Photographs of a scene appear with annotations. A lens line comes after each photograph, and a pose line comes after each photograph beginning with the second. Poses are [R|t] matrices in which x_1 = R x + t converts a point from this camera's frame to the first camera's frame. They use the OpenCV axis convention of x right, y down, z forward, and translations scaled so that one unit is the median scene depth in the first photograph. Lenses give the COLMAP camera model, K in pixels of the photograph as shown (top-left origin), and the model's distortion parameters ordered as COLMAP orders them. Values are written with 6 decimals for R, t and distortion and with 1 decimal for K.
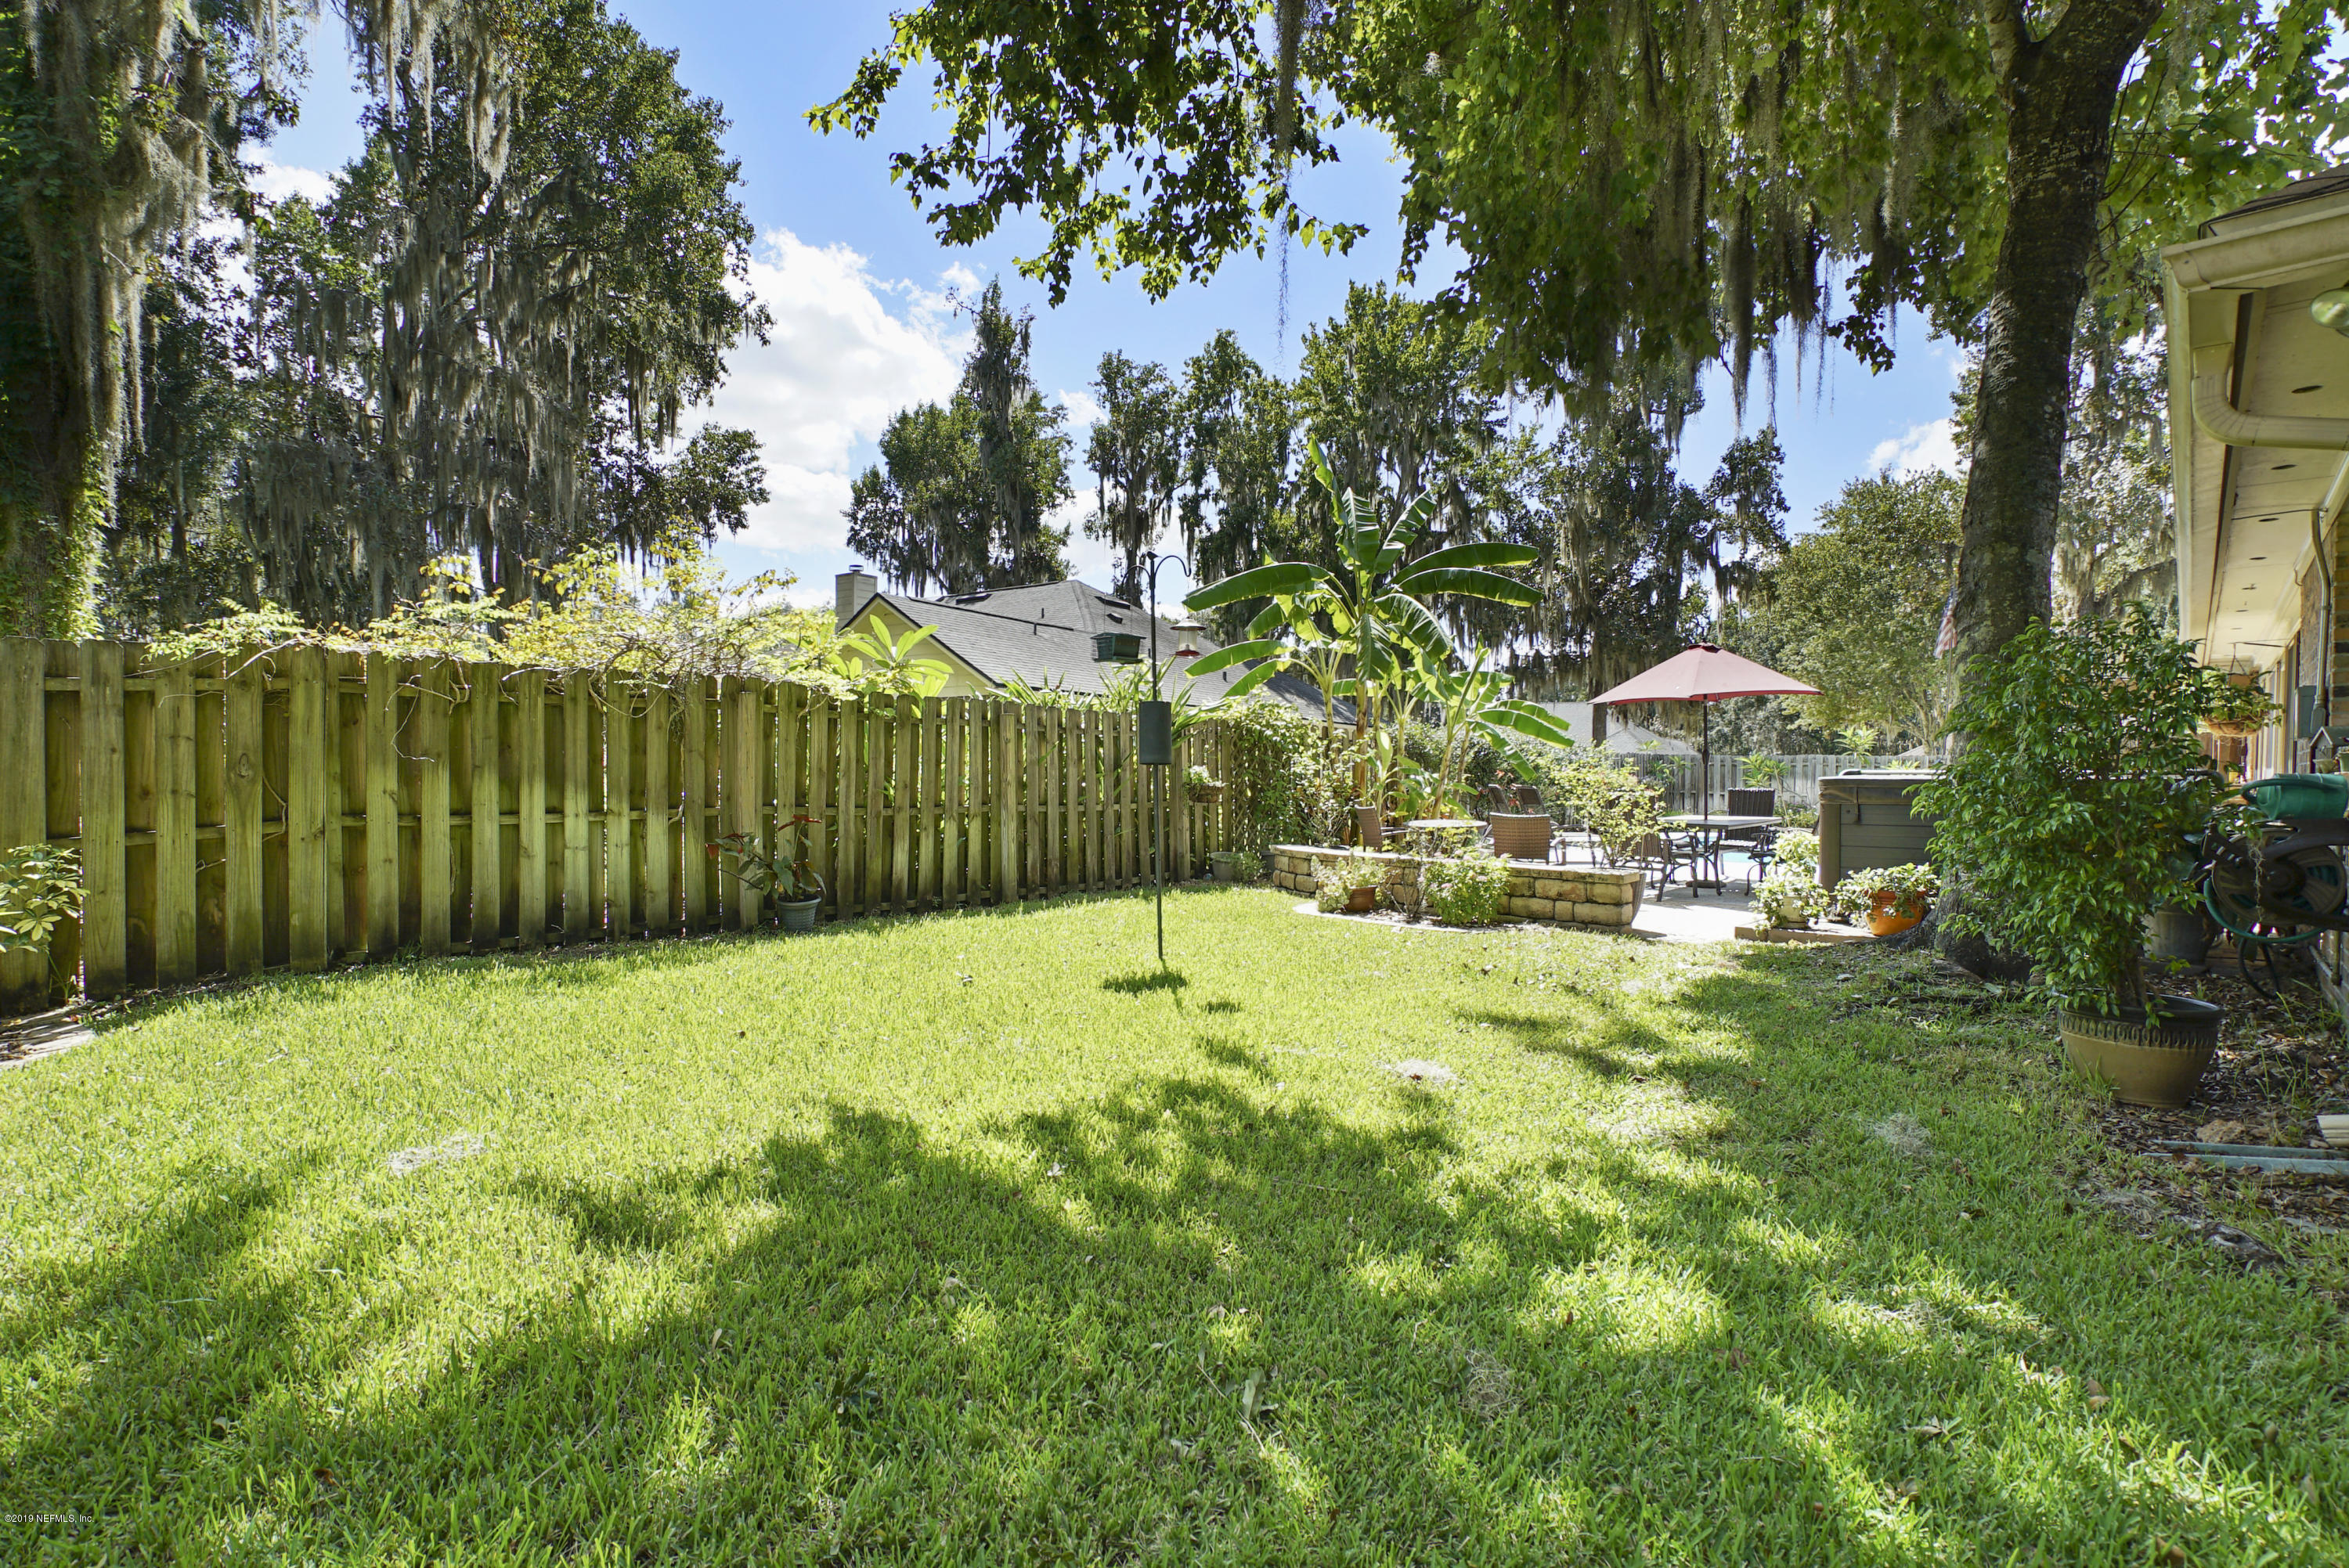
lens RADIAL K [[1104.2, 0, 1165.0], [0, 1104.2, 810.6], [0, 0, 1]] dist [-0.061377, 0.022562]
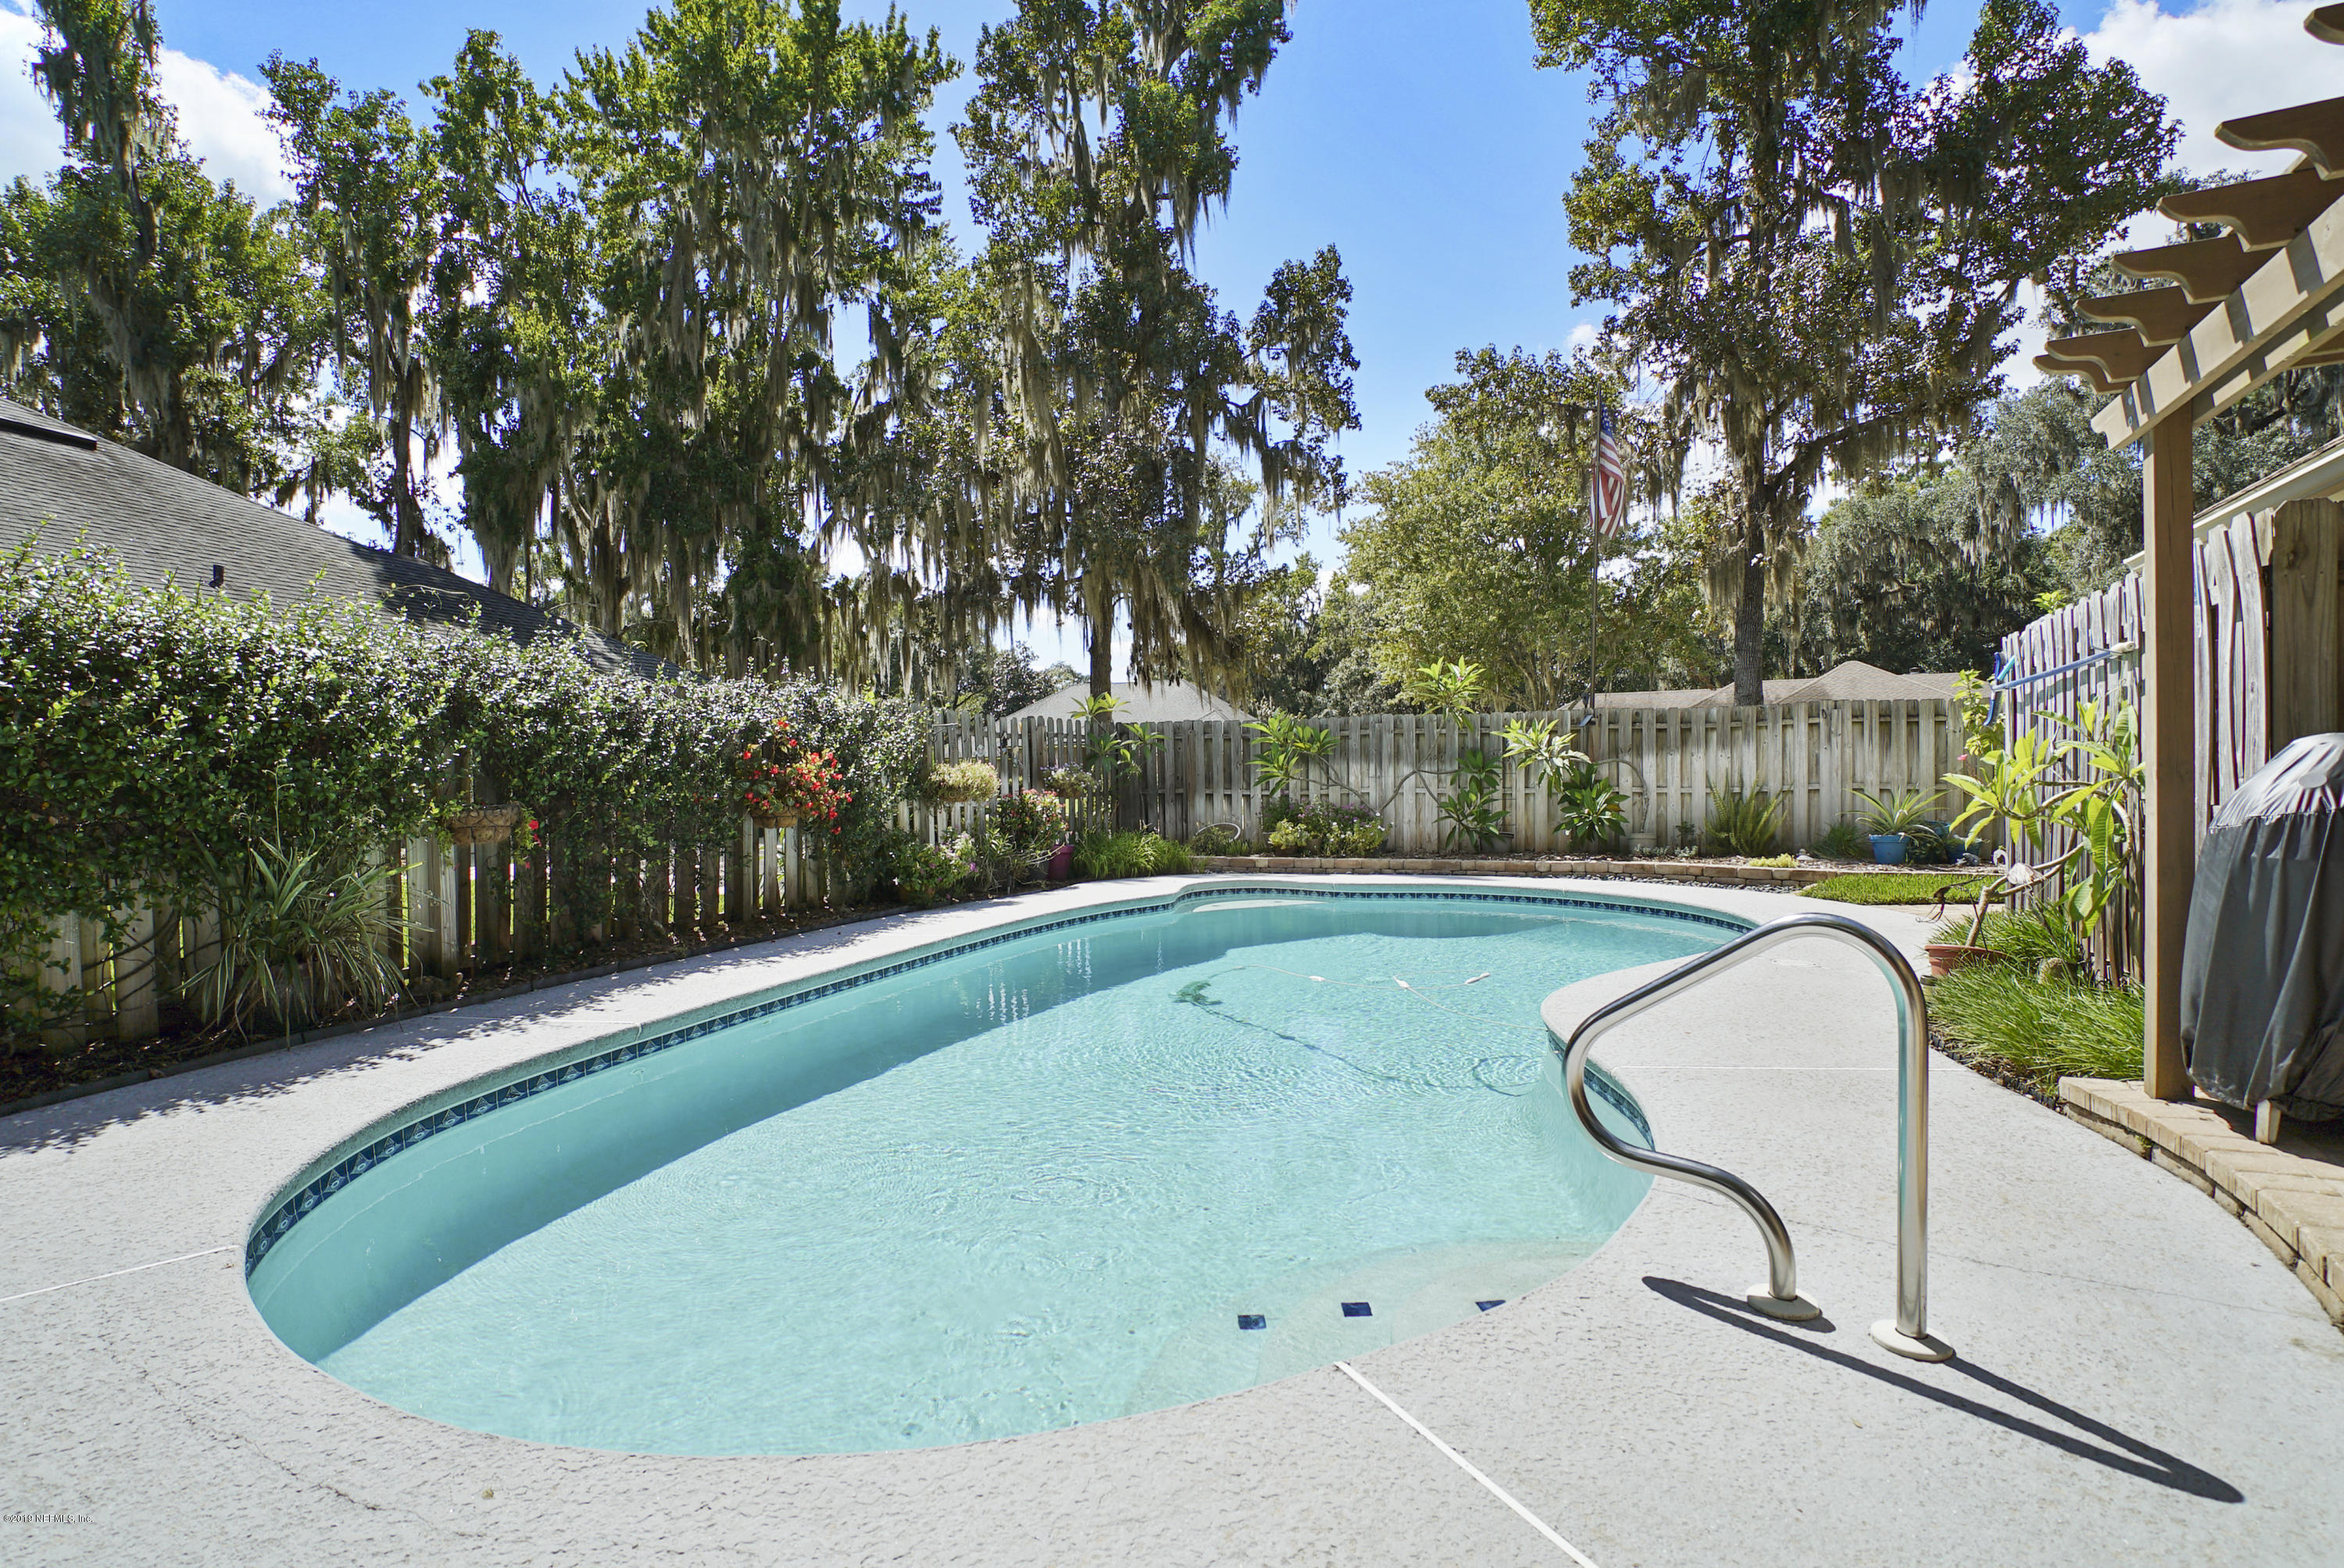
lens RADIAL K [[1101.9, 0, 1162.5], [0, 1101.9, 810.5], [0, 0, 1]] dist [-0.061377, 0.022562]
pose [[0.955970, -0.036951, 0.291129, 0.244058], [0.036422, 0.999310, 0.007238, -0.008653], [-0.291196, 0.003684, 0.956656, 0.372955]]
